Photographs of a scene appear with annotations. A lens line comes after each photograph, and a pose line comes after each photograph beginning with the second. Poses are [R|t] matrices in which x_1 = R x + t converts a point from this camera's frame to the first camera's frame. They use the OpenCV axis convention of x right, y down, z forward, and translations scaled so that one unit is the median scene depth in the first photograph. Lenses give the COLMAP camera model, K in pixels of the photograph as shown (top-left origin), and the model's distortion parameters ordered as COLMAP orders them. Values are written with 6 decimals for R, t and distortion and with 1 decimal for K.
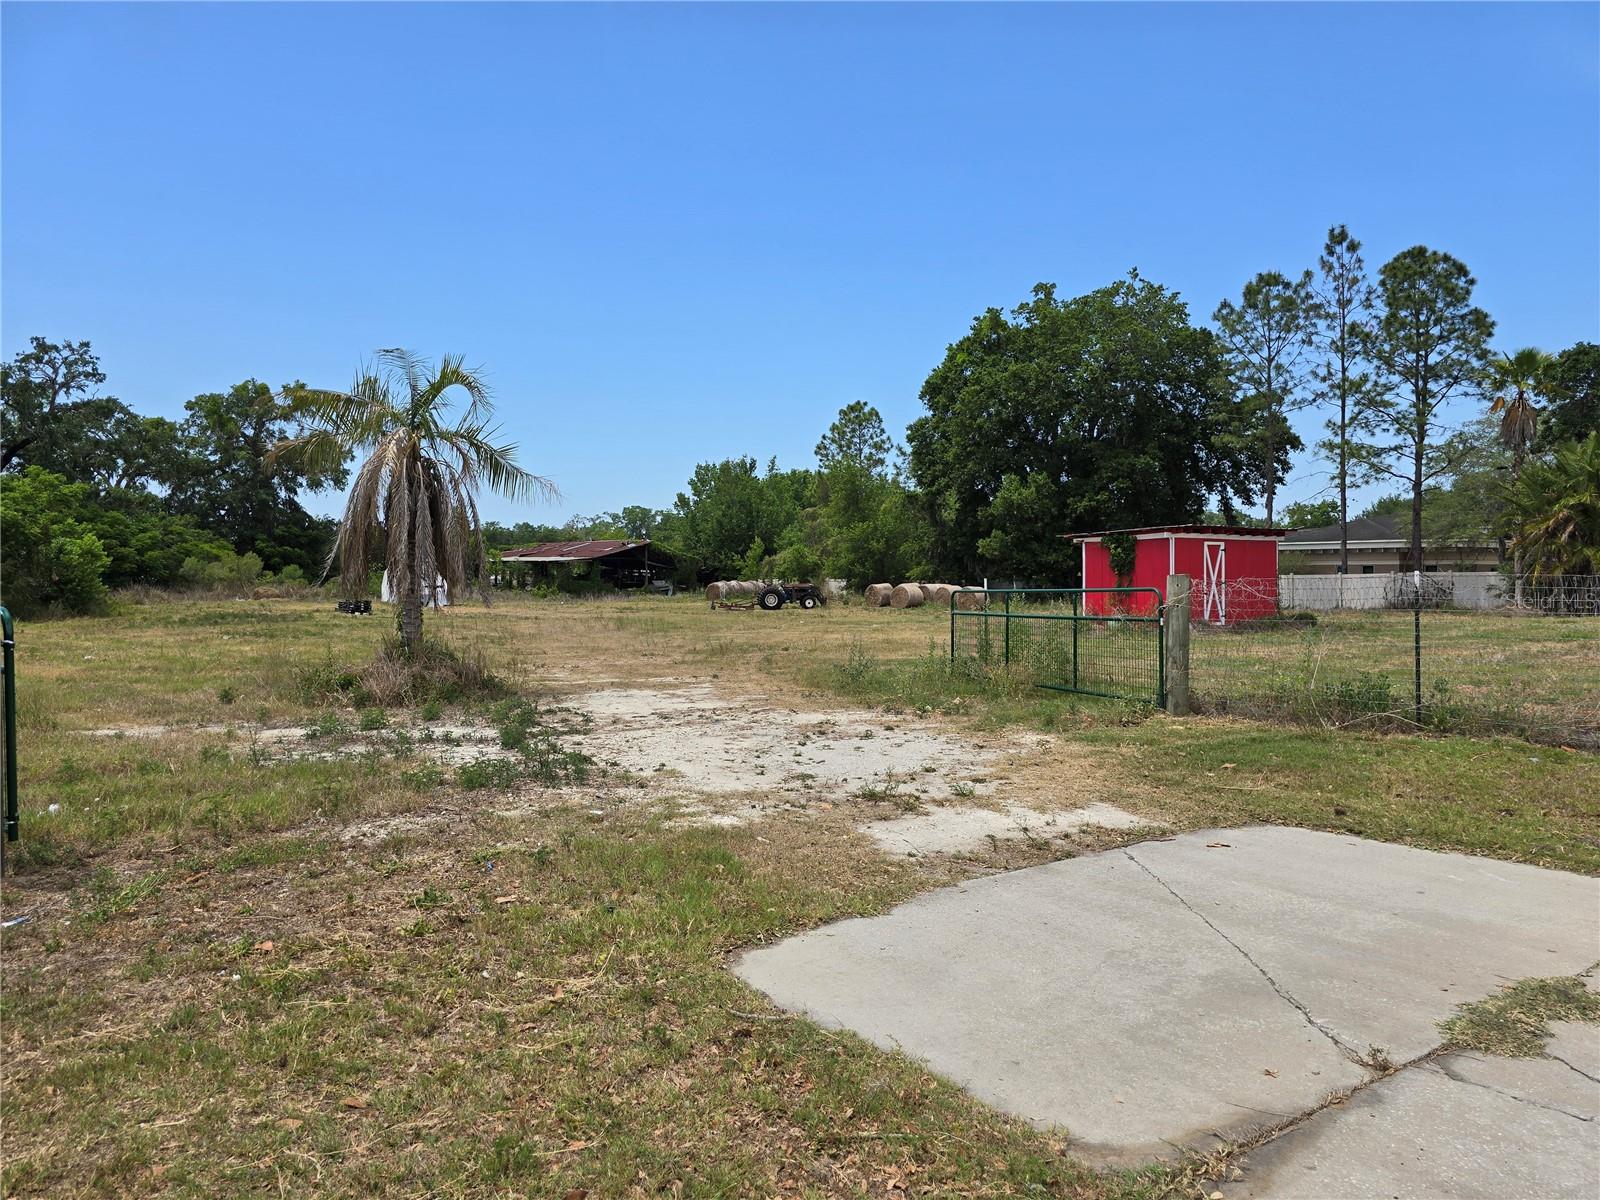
lens RADIAL K [[1074.1, 0, 814.2], [0, 1074.1, 598.6], [0, 0, 1]] dist [0.061018, -0.050676]
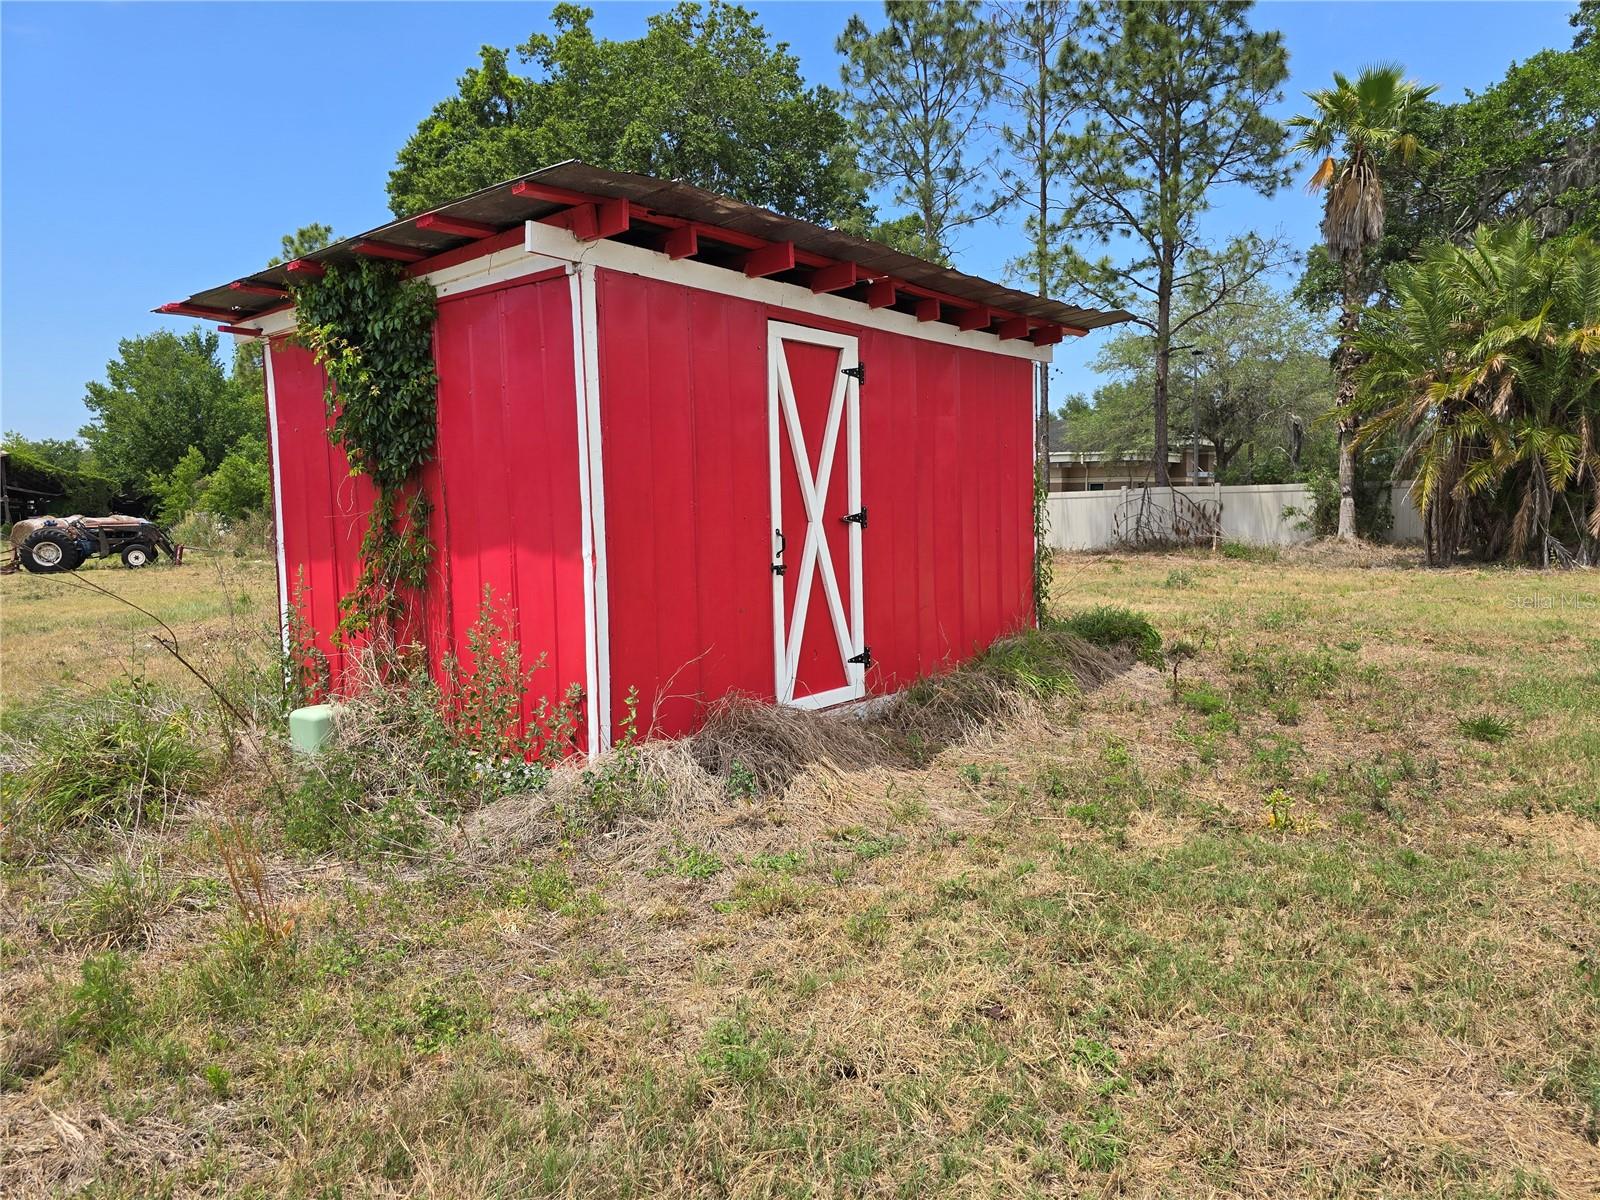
lens RADIAL K [[1074.1, 0, 798.5], [0, 1074.1, 588.3], [0, 0, 1]] dist [0.061018, -0.050676]
pose [[0.954866, -0.035606, 0.294894, 0.141640], [0.018758, 0.998036, 0.059765, -0.006313], [-0.296443, -0.051536, 0.953659, 0.372340]]
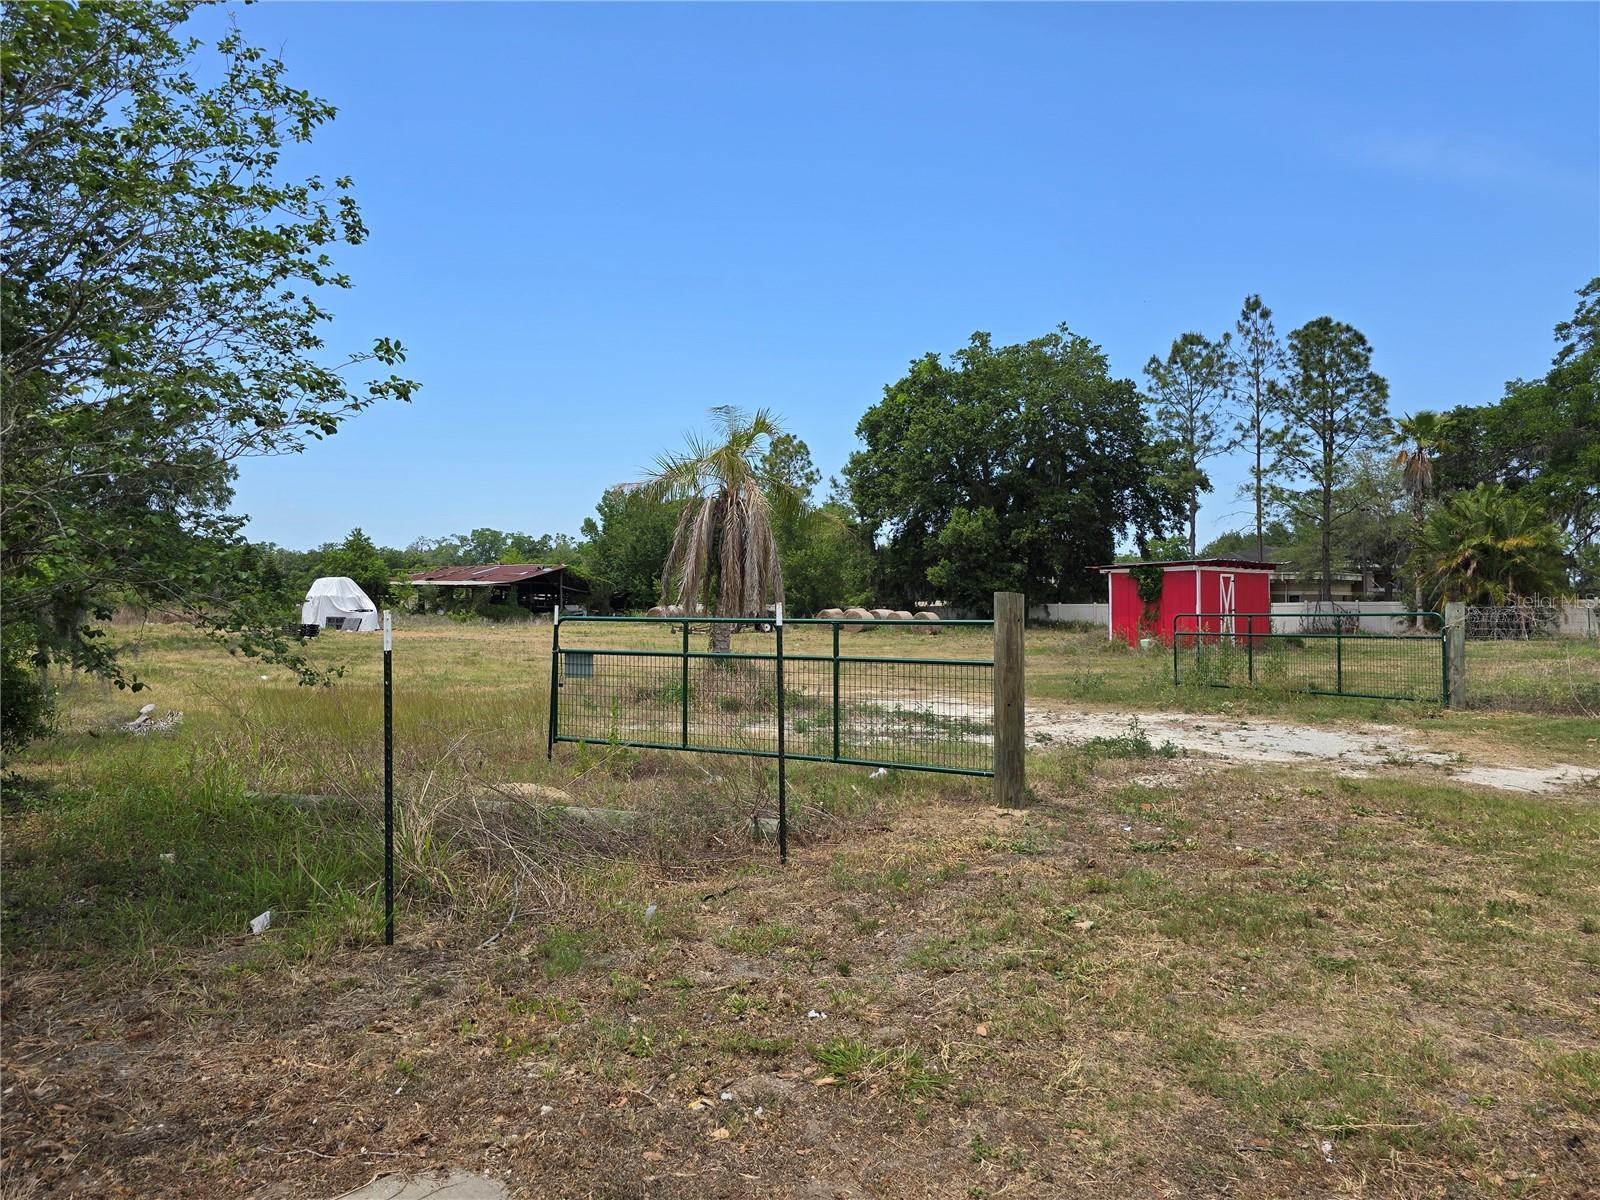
lens RADIAL K [[1074.1, 0, 801.4], [0, 1074.1, 592.3], [0, 0, 1]] dist [0.061018, -0.050676]
pose [[0.990134, 0.007499, 0.139921, -0.111540], [-0.003299, 0.999538, -0.030223, 0.001509], [-0.140083, 0.029463, 0.989701, -0.033430]]
